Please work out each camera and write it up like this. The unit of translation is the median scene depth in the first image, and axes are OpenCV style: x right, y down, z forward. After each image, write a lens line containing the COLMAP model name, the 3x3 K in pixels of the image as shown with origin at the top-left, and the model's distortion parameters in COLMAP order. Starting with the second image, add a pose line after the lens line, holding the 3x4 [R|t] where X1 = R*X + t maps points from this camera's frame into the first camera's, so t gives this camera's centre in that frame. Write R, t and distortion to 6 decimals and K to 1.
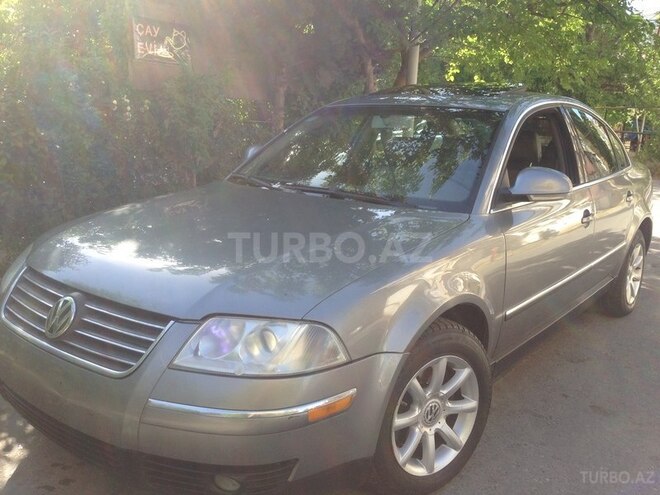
lens RADIAL K [[625.4, 0, 330.0], [0, 625.4, 247.5], [0, 0, 1]] dist [0.078964, -0.008493]
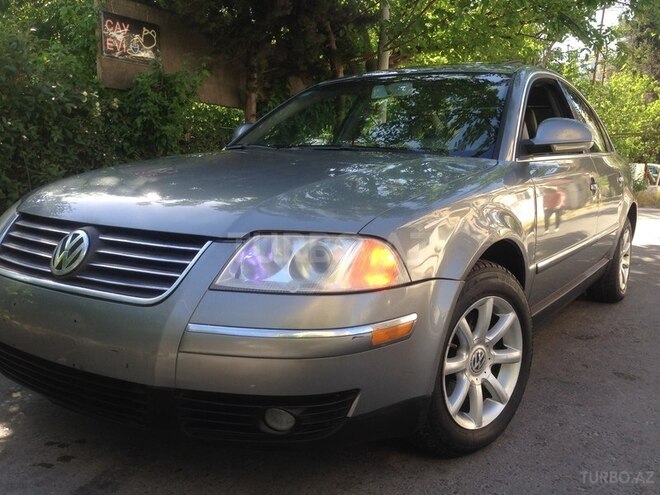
lens RADIAL K [[625.4, 0, 330.0], [0, 625.4, 247.5], [0, 0, 1]] dist [0.078964, -0.008493]
pose [[0.996412, -0.019602, 0.082332, -0.125474], [0.025024, 0.997549, -0.065341, 0.151957], [-0.080850, 0.067167, 0.994461, 0.092727]]
